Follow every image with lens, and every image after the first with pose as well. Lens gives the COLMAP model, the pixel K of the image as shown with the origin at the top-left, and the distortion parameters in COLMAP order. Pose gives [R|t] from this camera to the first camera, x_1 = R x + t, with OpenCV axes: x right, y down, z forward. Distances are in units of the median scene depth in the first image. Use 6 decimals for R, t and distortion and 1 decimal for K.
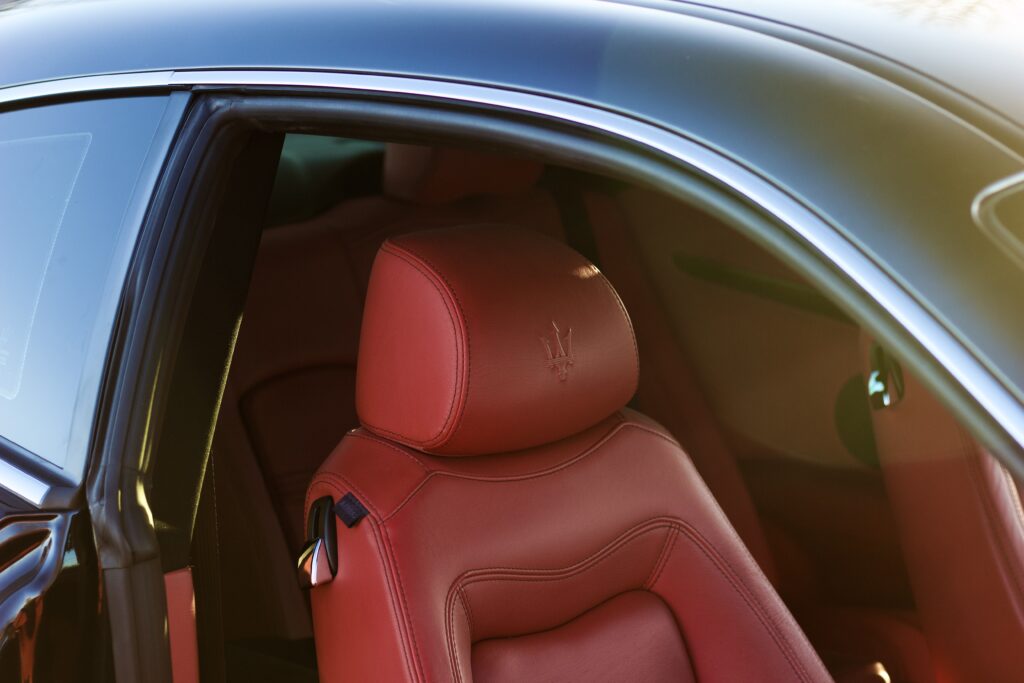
lens RADIAL K [[2439.9, 0, 511.9], [0, 2439.9, 339.4], [0, 0, 1]] dist [-0.109603, 0.000000]
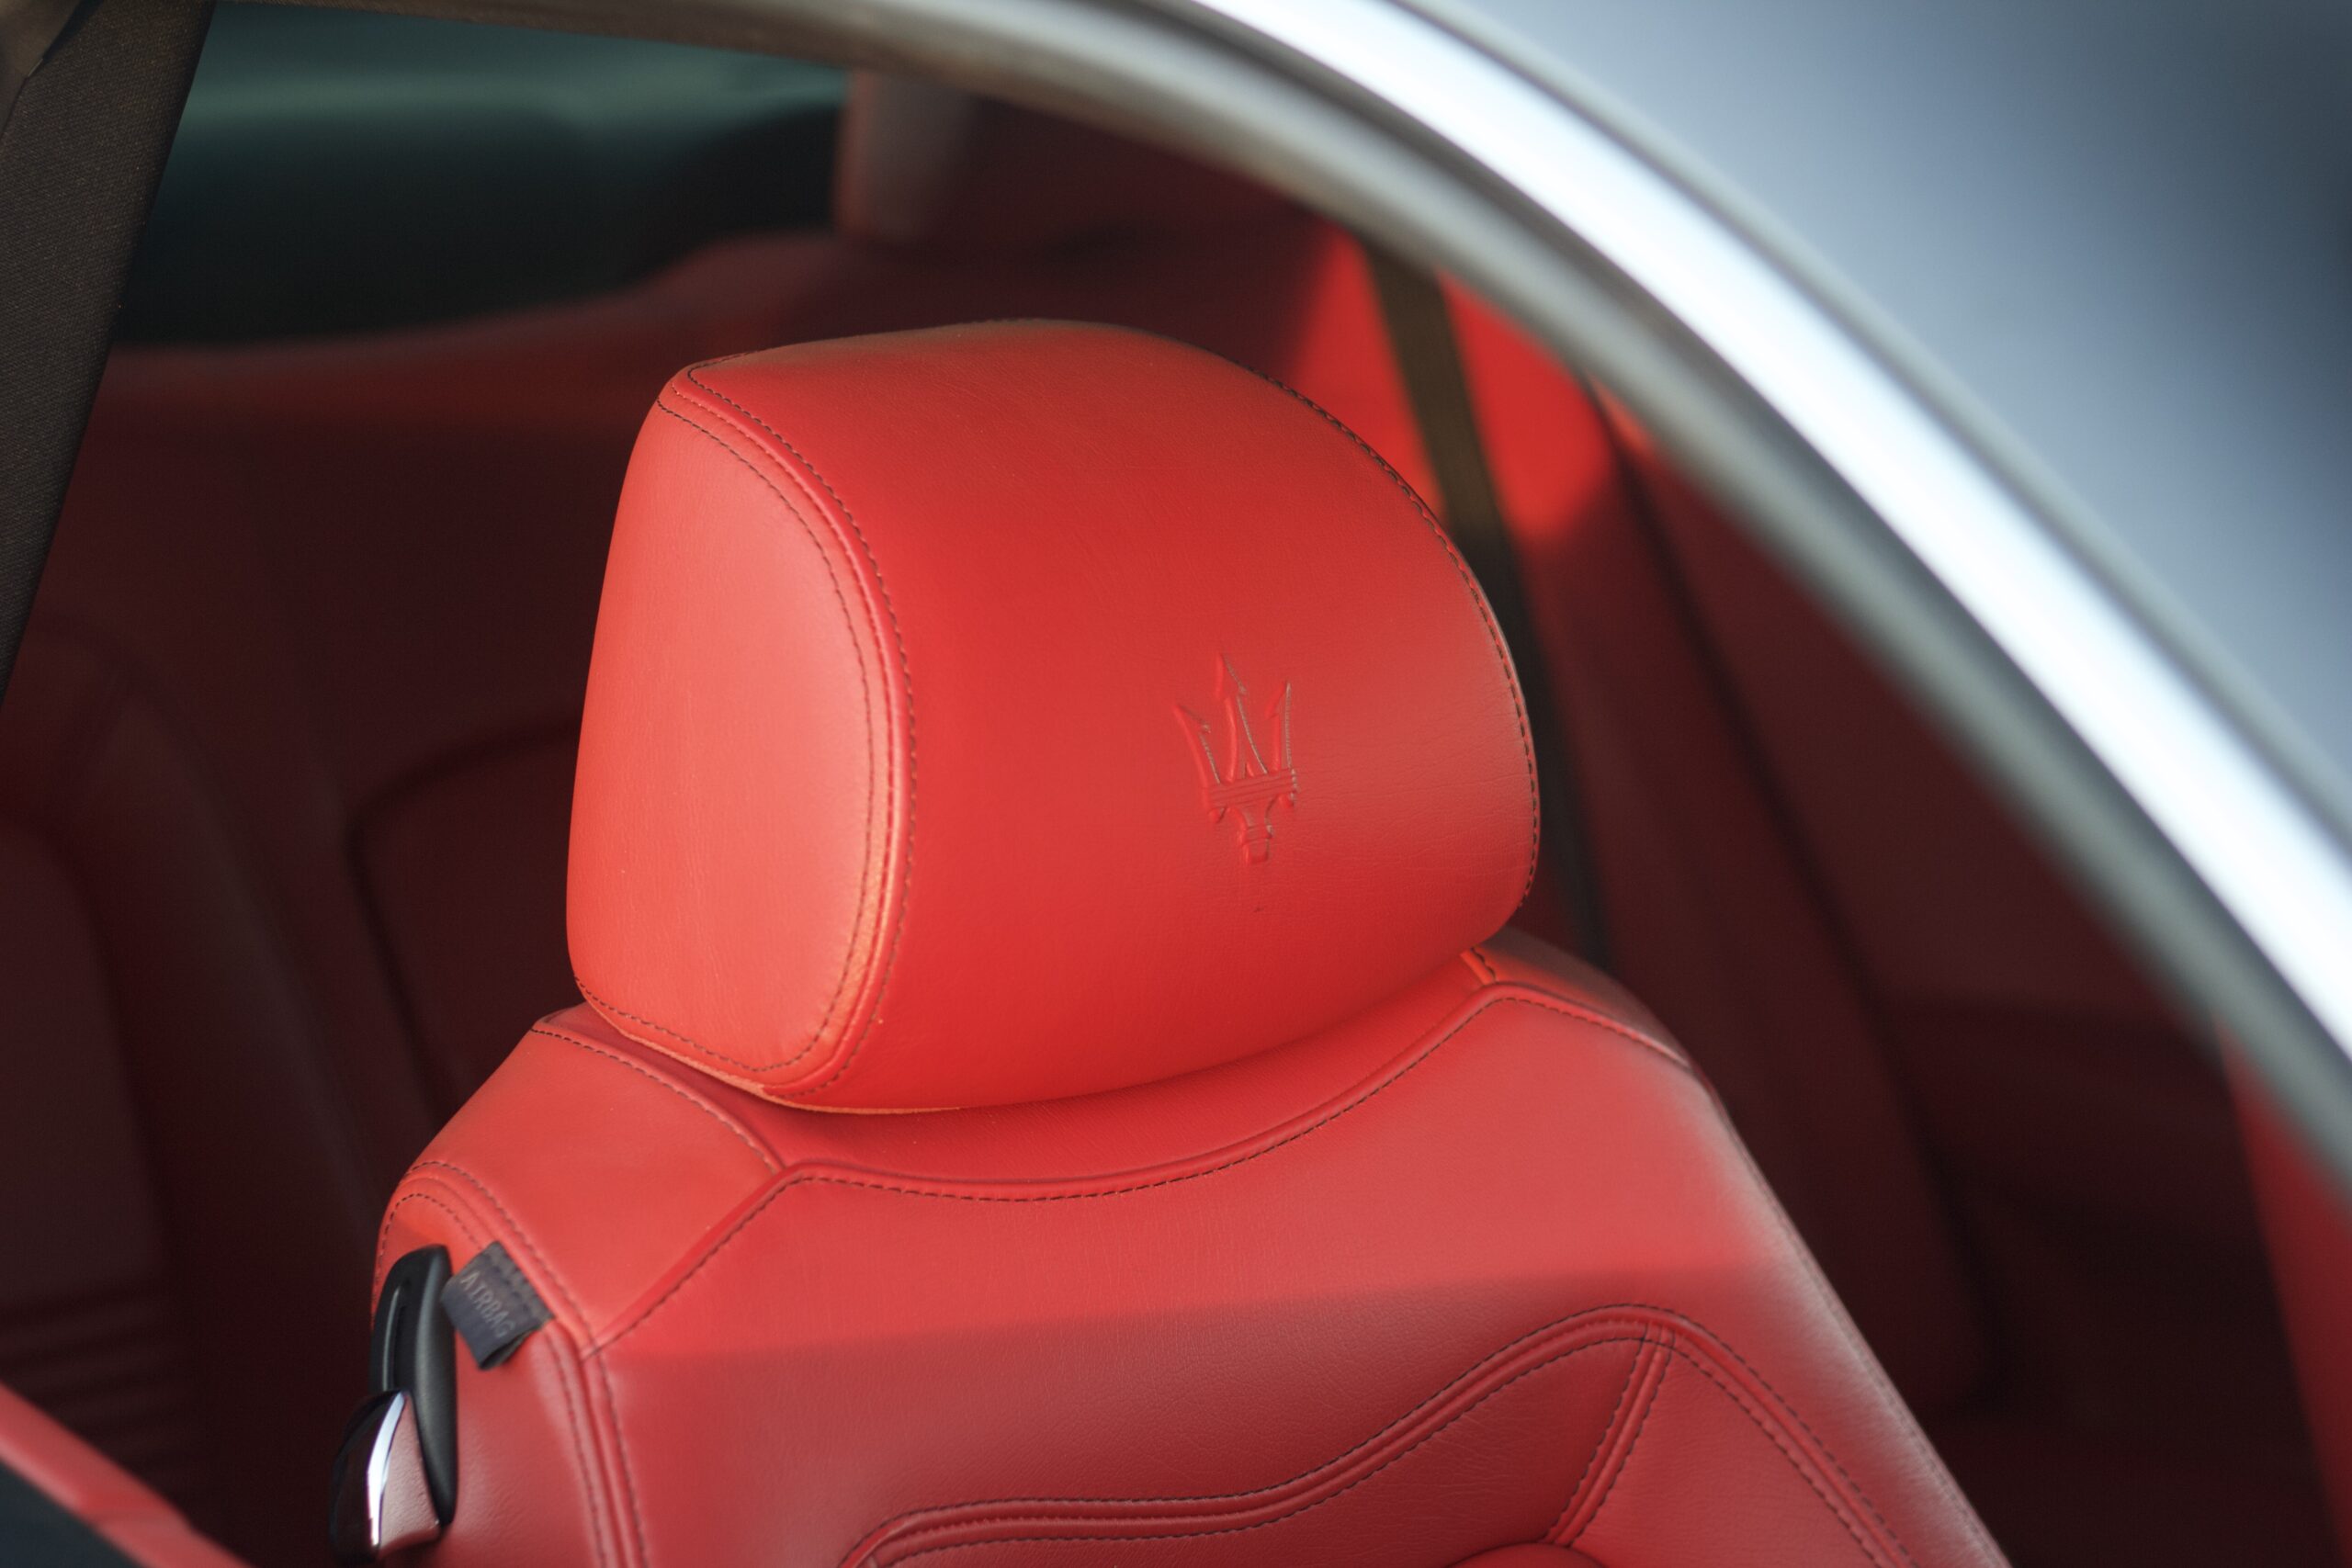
lens RADIAL K [[5603.6, 0, 1176.4], [0, 5603.6, 790.3], [0, 0, 1]] dist [-0.109603, 0.000000]
pose [[0.997235, 0.012505, -0.073252, 0.061973], [-0.010011, 0.999361, 0.034315, -0.014739], [0.073634, -0.033487, 0.996723, 0.335863]]
